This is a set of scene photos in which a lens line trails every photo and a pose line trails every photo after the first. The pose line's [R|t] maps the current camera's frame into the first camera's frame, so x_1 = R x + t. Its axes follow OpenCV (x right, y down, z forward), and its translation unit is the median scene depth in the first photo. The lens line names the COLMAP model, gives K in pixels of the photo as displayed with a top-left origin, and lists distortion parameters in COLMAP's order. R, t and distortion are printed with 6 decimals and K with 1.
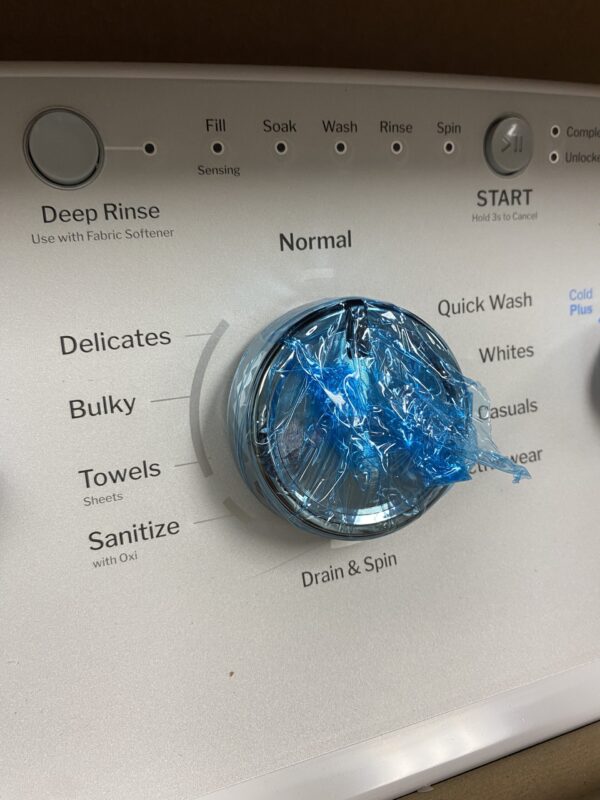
lens RADIAL K [[621.6, 0, 300.0], [0, 621.6, 378.7], [0, 0, 1]] dist [-0.008916, -0.006228]
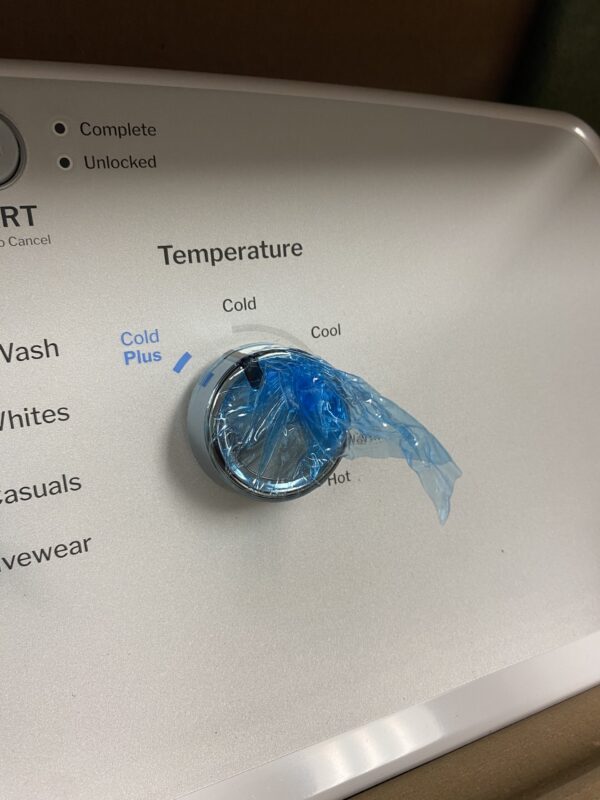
lens RADIAL K [[617.7, 0, 300.6], [0, 617.7, 387.4], [0, 0, 1]] dist [-0.002912, -0.007330]
pose [[0.998107, -0.025313, 0.056043, 0.616907], [0.024506, 0.999587, 0.015030, -0.080598], [-0.056401, -0.013628, 0.998315, 0.209767]]
